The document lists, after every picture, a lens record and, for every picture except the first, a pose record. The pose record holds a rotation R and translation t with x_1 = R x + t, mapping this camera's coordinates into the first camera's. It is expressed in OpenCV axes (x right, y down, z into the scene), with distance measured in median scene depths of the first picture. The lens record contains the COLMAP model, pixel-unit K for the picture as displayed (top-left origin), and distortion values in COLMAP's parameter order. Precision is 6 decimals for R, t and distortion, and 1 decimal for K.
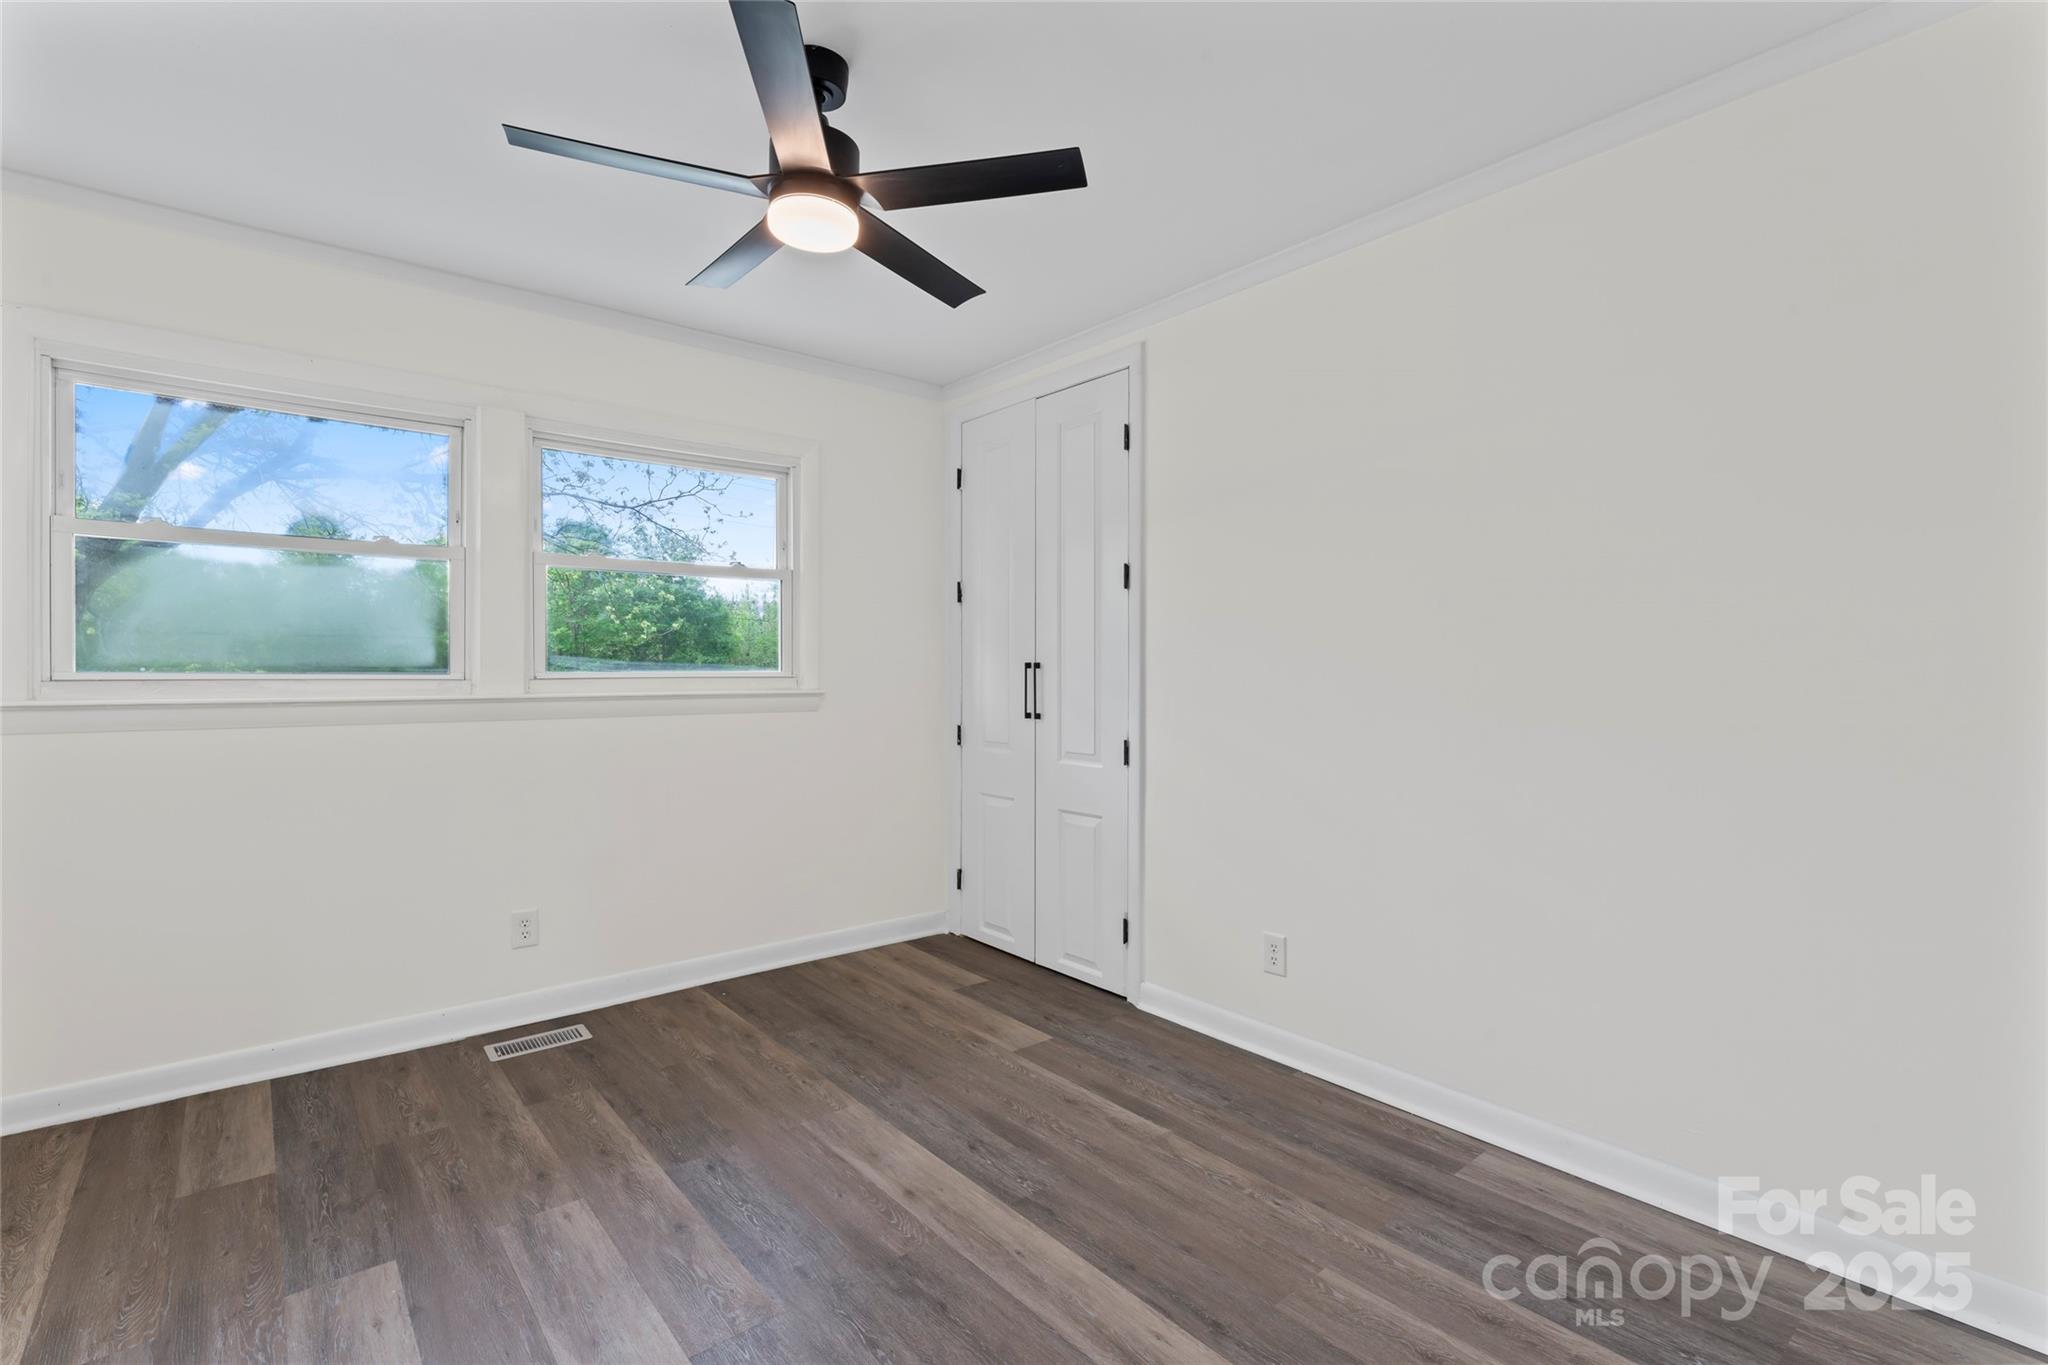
lens RADIAL K [[933.7, 0, 1001.2], [0, 933.7, 702.0], [0, 0, 1]] dist [-0.003906, 0.001363]
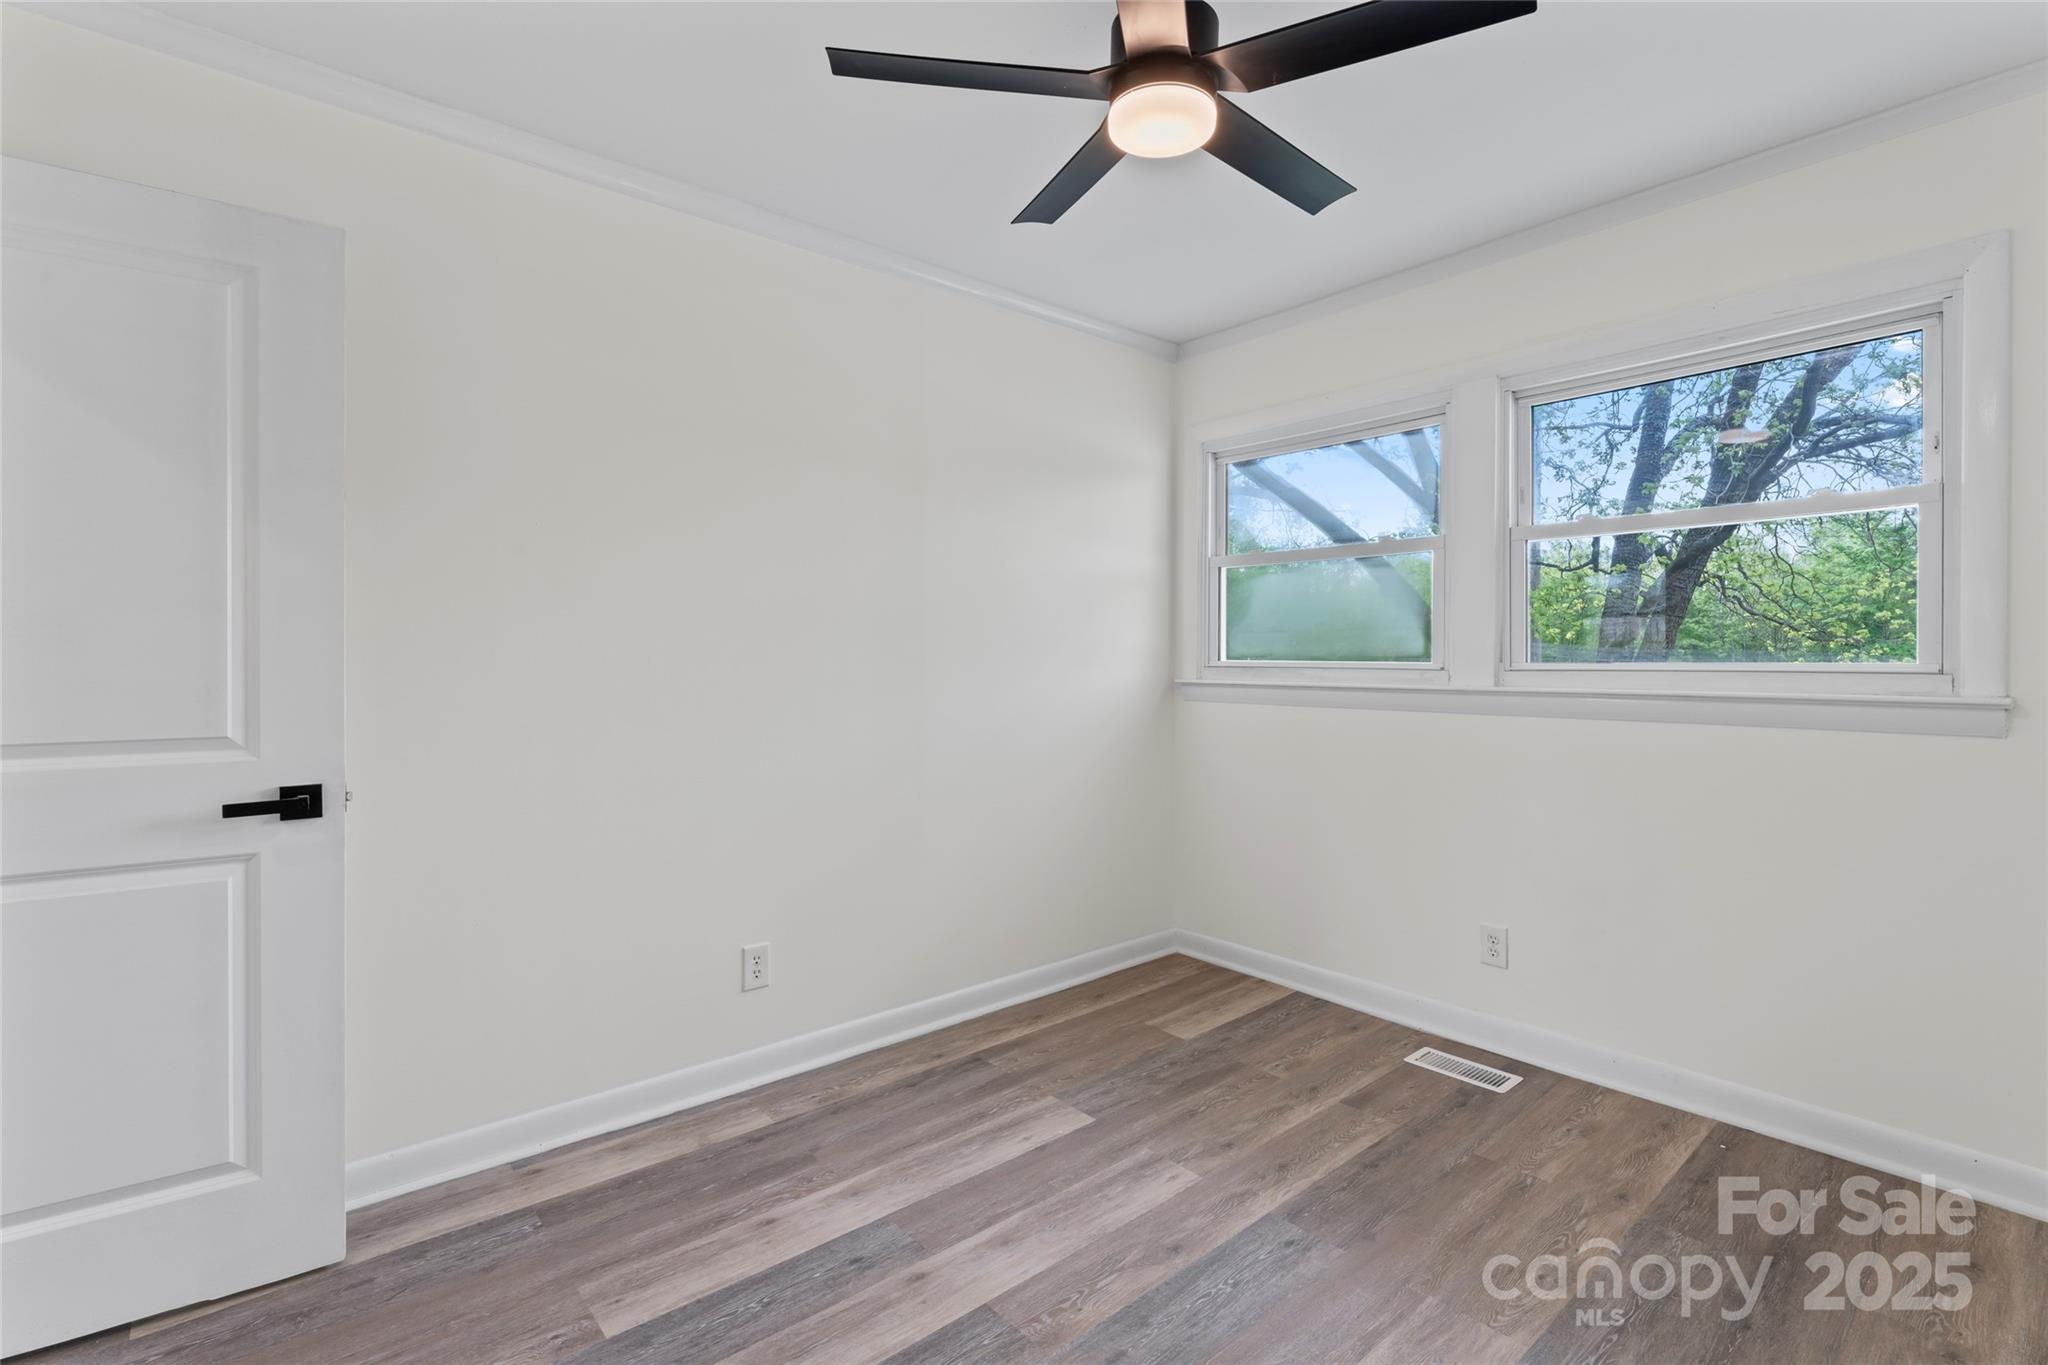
lens RADIAL K [[933.7, 0, 1044.0], [0, 933.7, 695.4], [0, 0, 1]] dist [-0.003906, 0.001363]
pose [[0.029609, 0.037213, -0.998869, 0.488514], [-0.034271, 0.998757, 0.036193, -0.022965], [0.998974, 0.033160, 0.030847, 0.696146]]
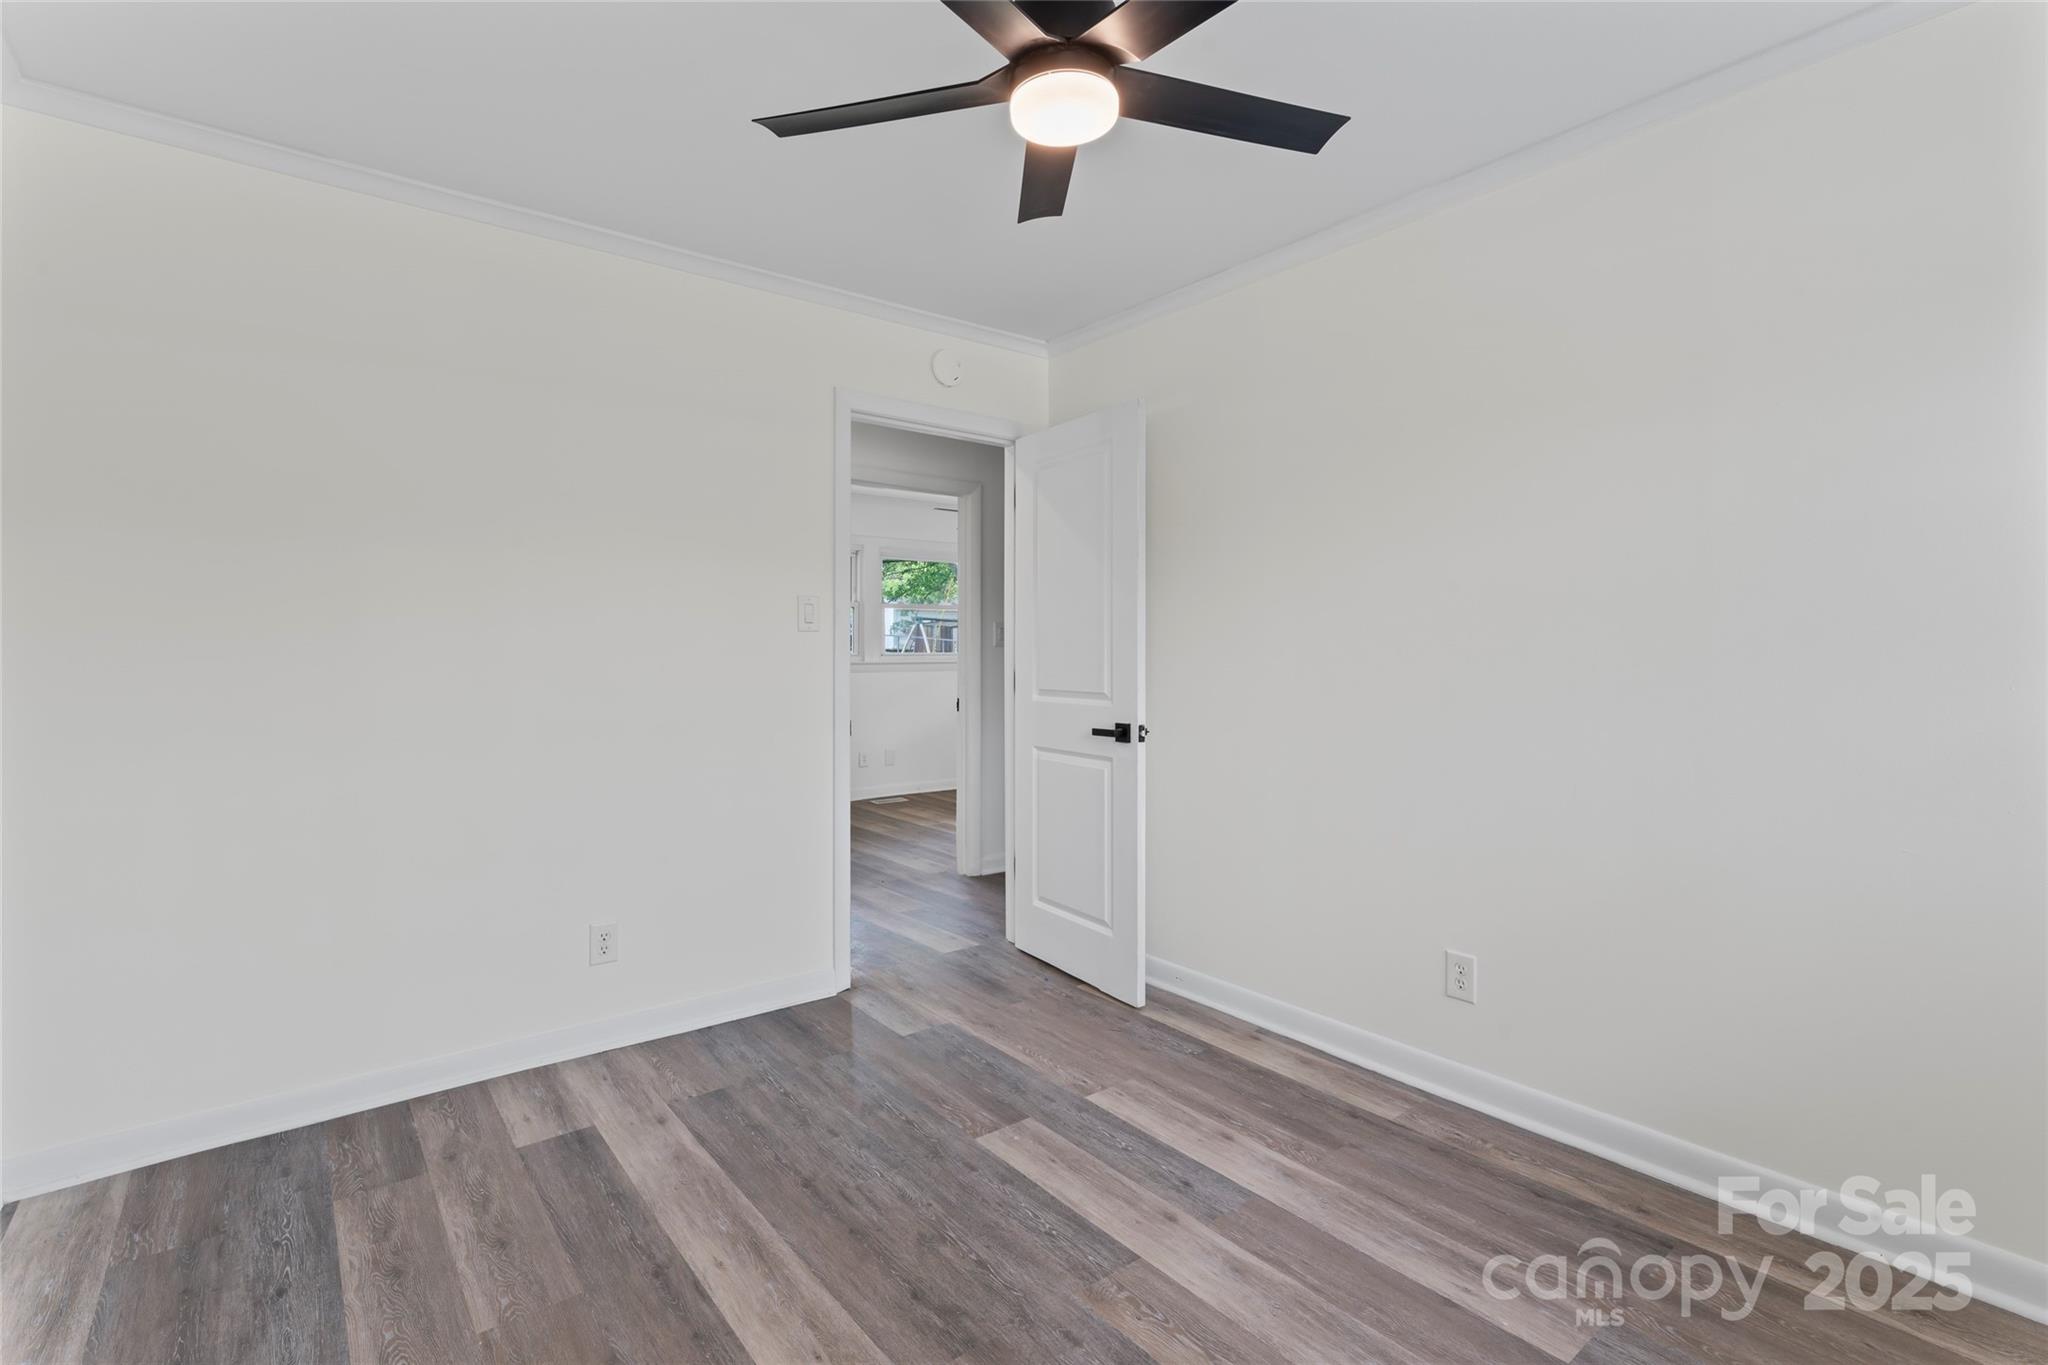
lens RADIAL K [[933.7, 0, 1001.4], [0, 933.7, 672.4], [0, 0, 1]] dist [-0.003906, 0.001363]
pose [[-0.999632, 0.000862, 0.027116, -0.134883], [0.002379, 0.998430, 0.055971, -0.049886], [-0.027025, 0.056015, -0.998064, 1.446025]]
